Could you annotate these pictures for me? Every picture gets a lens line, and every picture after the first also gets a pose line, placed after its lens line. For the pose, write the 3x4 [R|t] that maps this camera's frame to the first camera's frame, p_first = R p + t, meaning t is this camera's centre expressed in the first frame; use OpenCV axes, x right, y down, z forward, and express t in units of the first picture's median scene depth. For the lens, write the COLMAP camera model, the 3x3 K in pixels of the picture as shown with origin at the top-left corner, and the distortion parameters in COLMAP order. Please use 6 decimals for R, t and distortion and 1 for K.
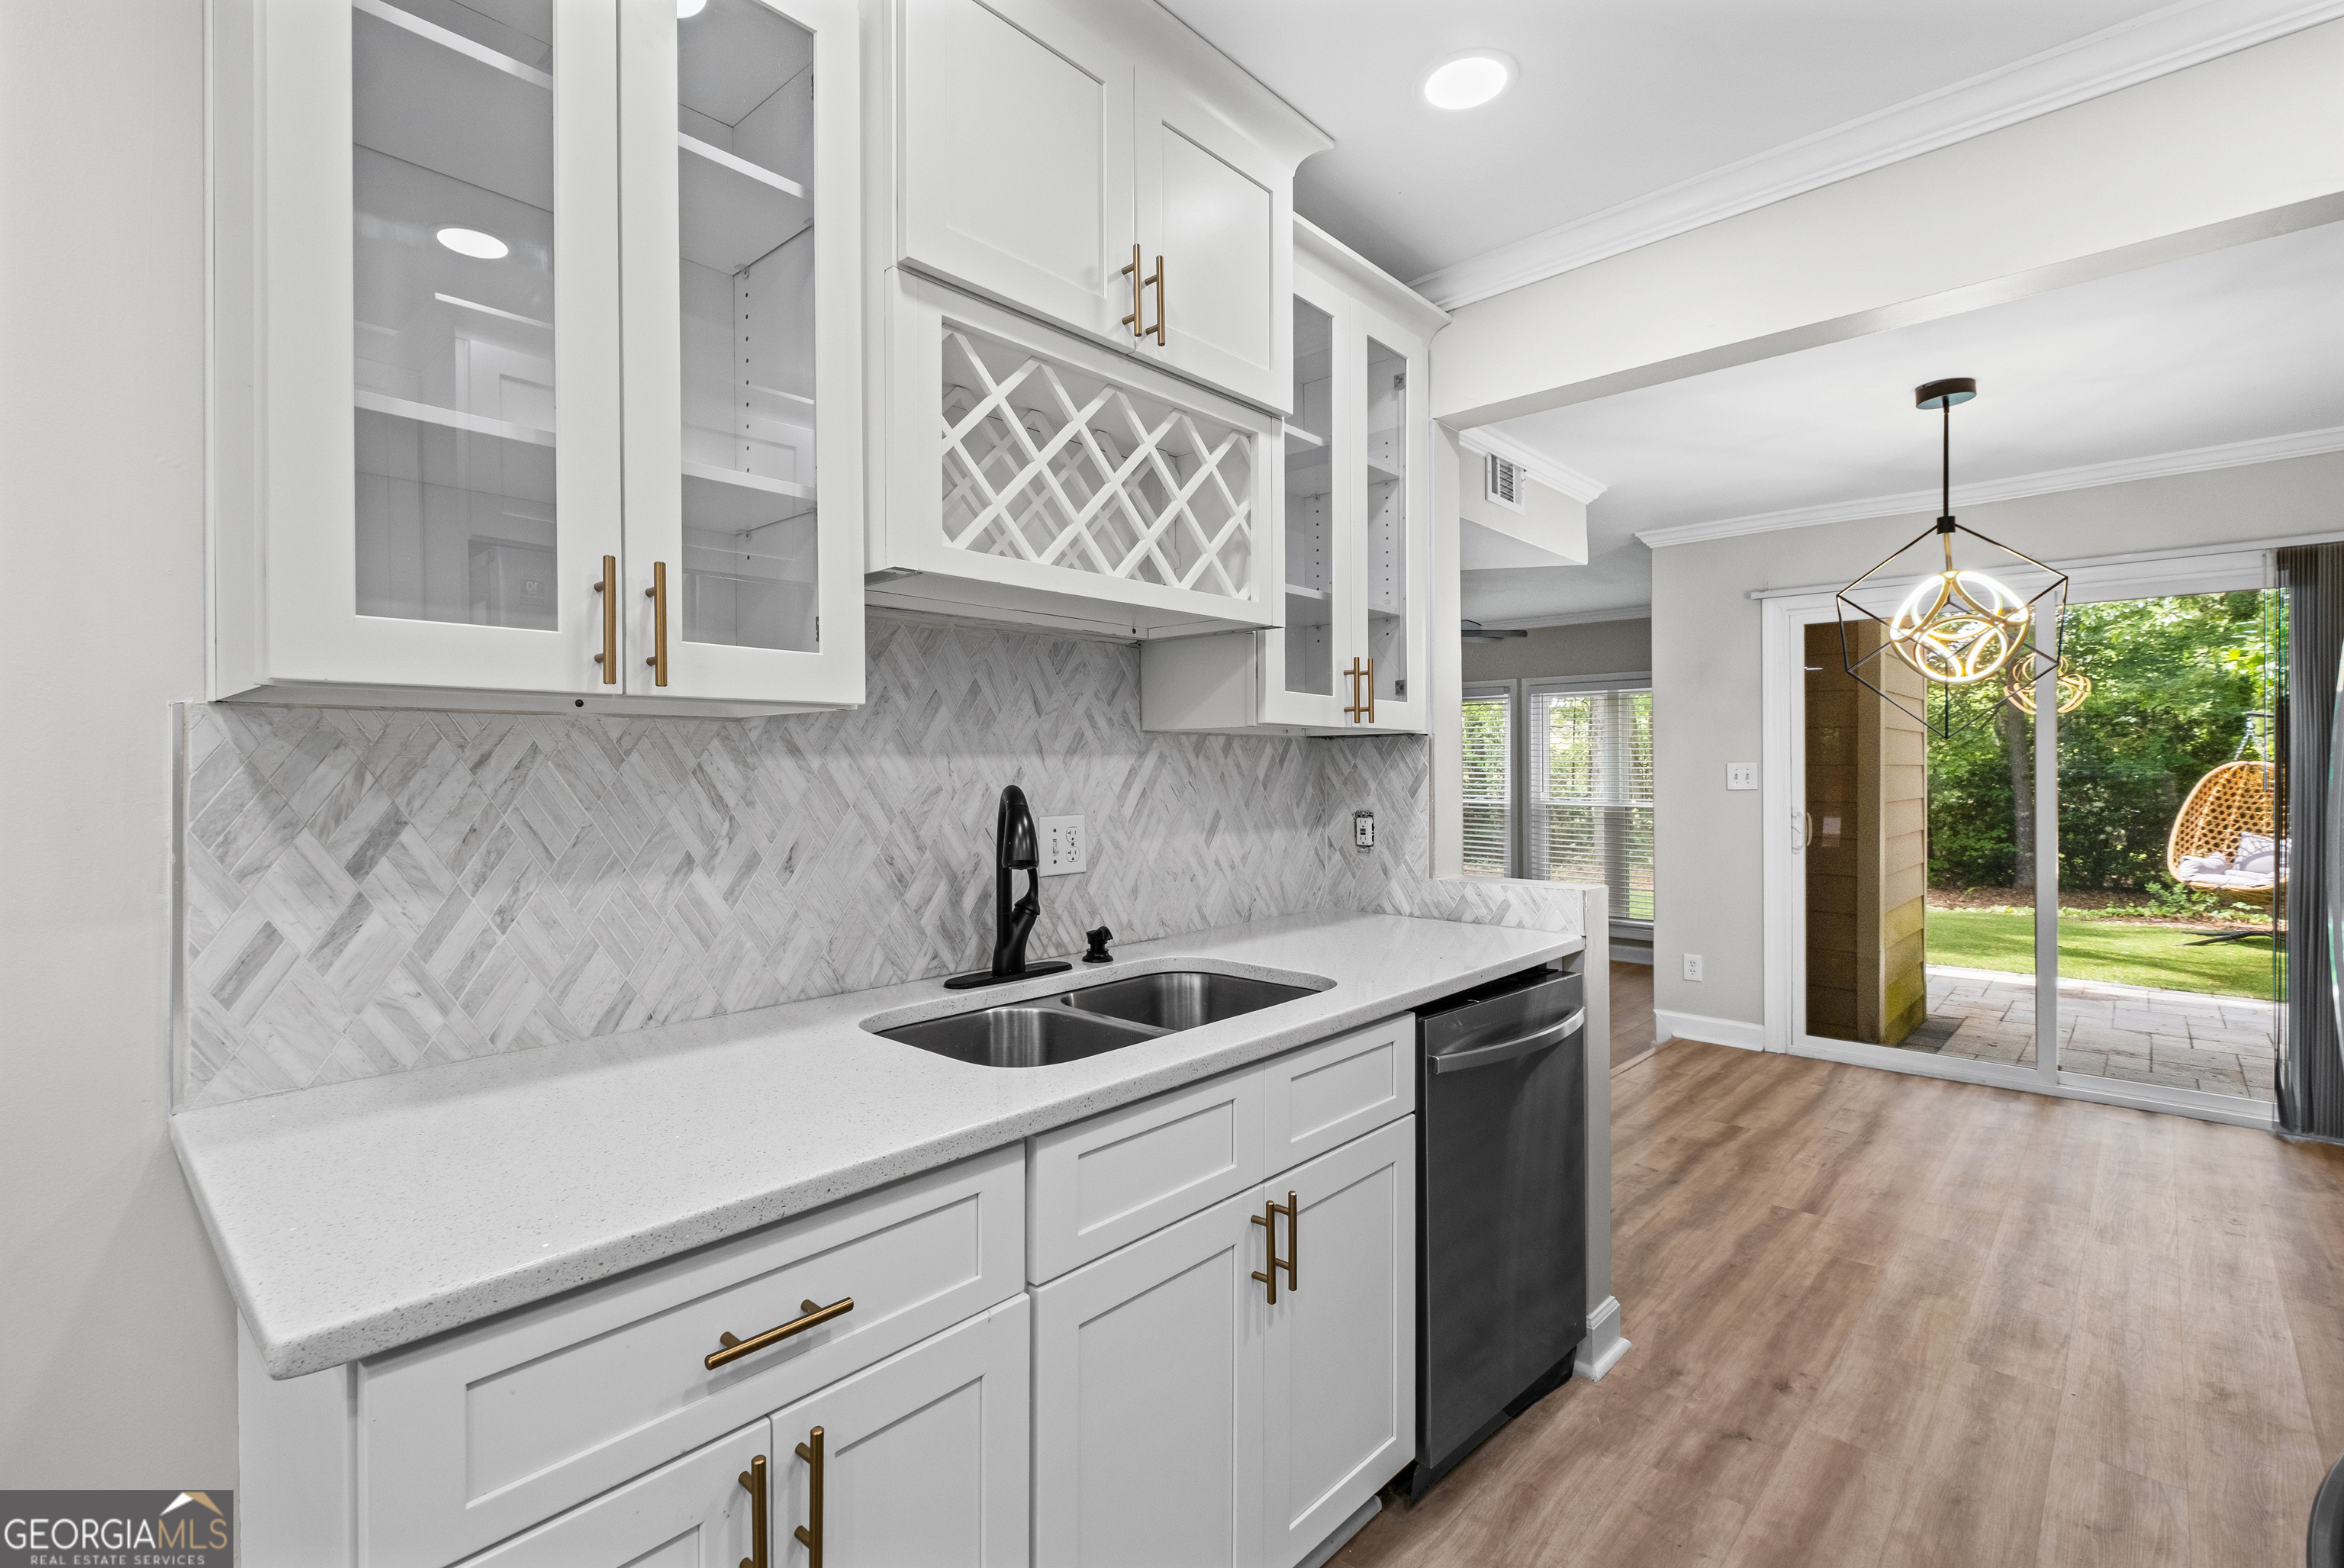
lens RADIAL K [[1059.0, 0, 1143.5], [0, 1059.0, 763.1], [0, 0, 1]] dist [-0.003208, -0.000803]
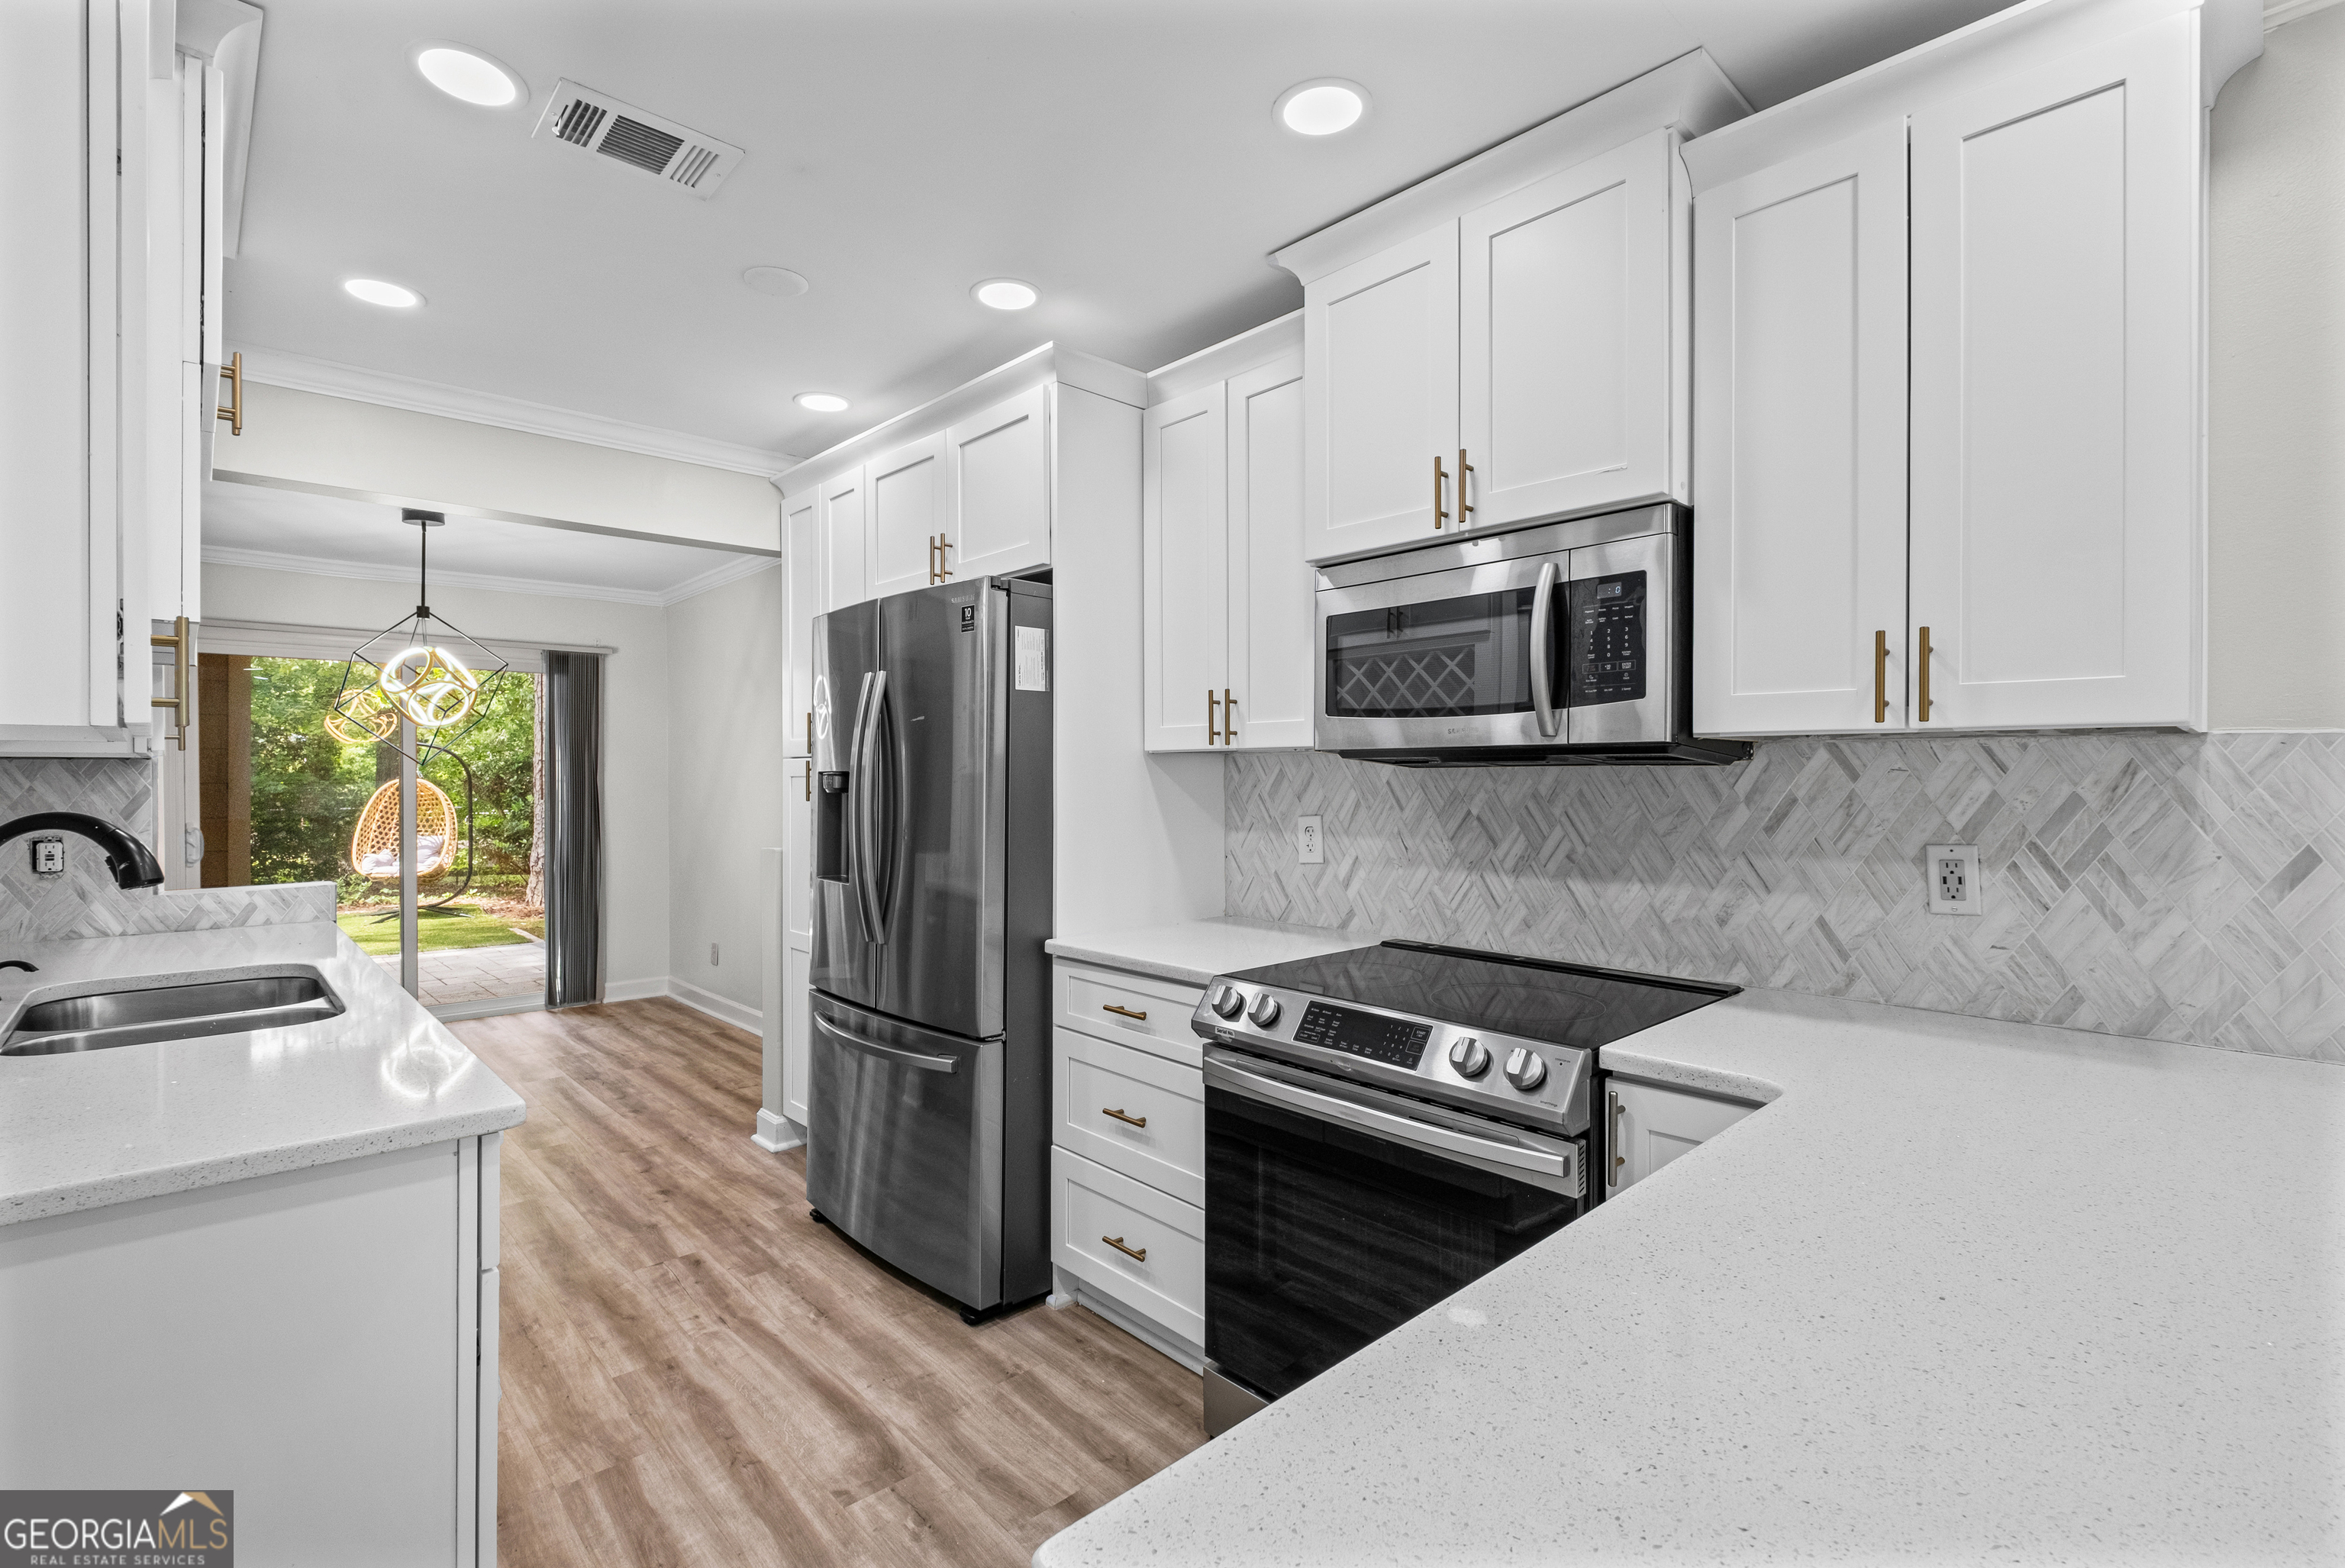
lens RADIAL K [[1037.3, 0, 1145.2], [0, 1037.3, 785.7], [0, 0, 1]] dist [0.002954, -0.007841]
pose [[0.063323, -0.005347, 0.997979, -0.880643], [-0.000166, 0.999986, 0.005369, -0.007051], [-0.997993, -0.000506, 0.063321, -0.061908]]
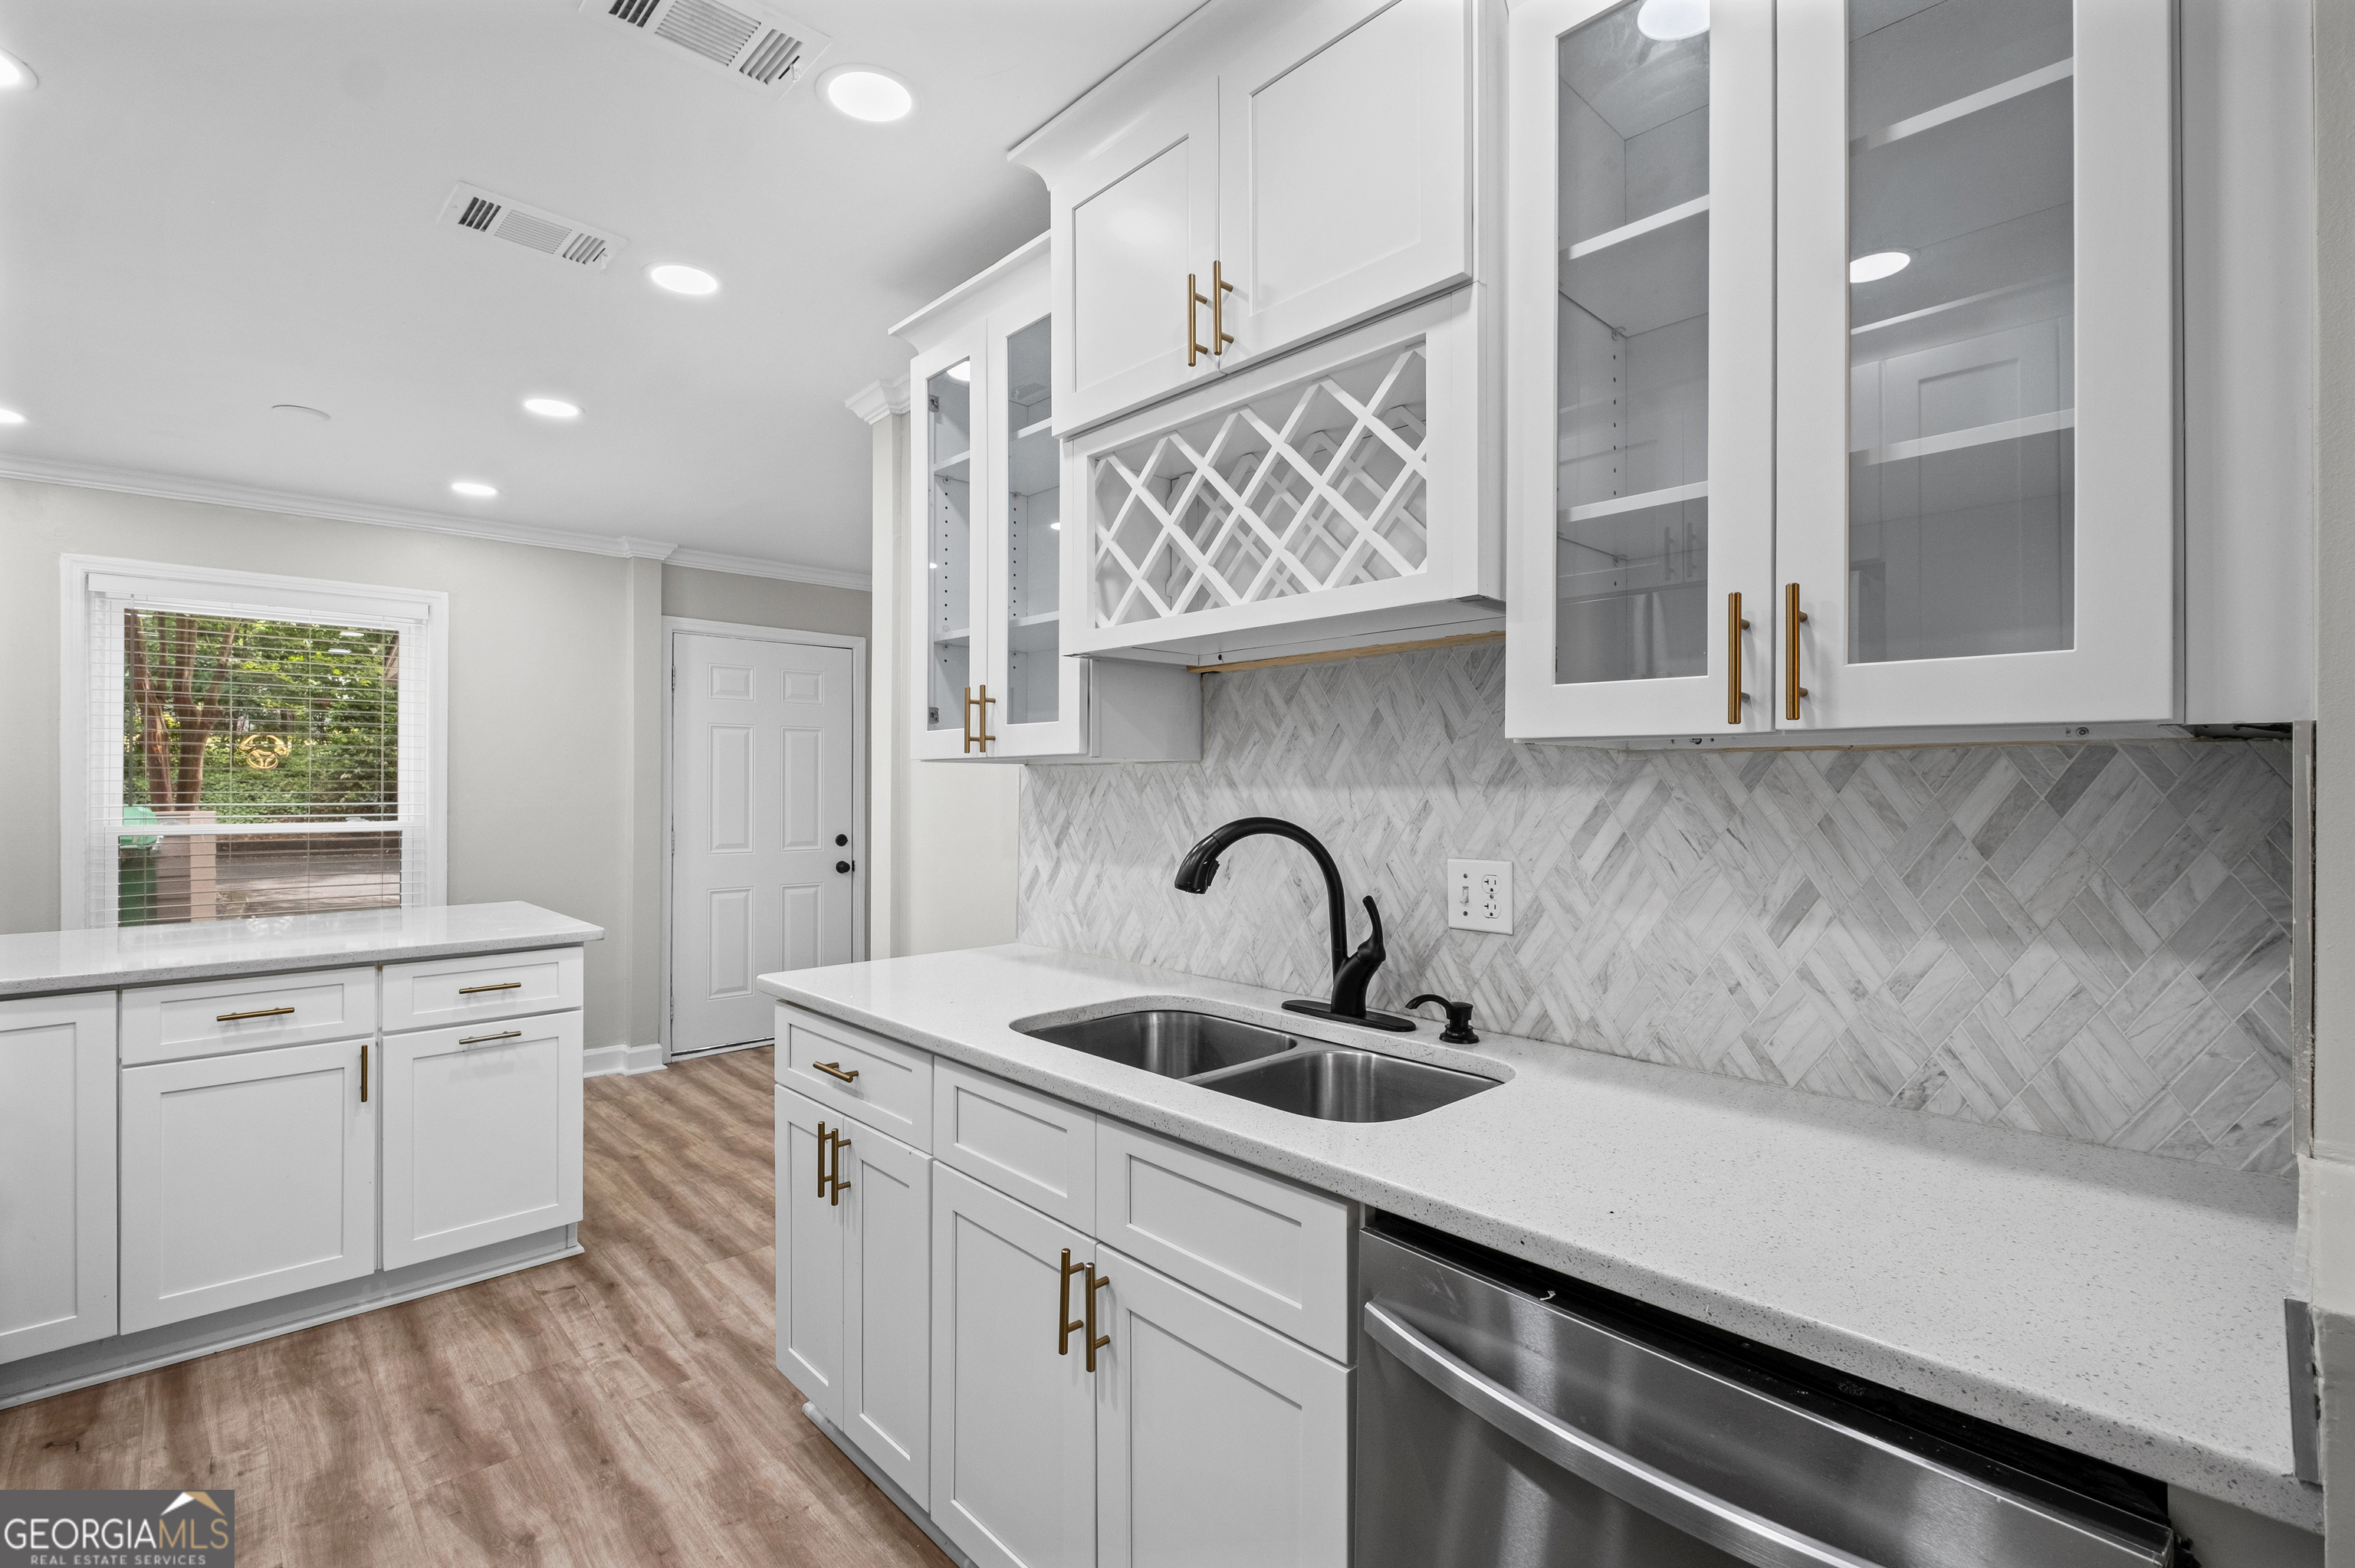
lens RADIAL K [[1048.4, 0, 1166.1], [0, 1048.4, 773.2], [0, 0, 1]] dist [0.000100, -0.000886]
pose [[-0.054864, -0.009472, -0.998449, 0.783496], [-0.000006, 0.999955, -0.009486, -0.010676], [0.998494, -0.000515, -0.054861, 0.830461]]
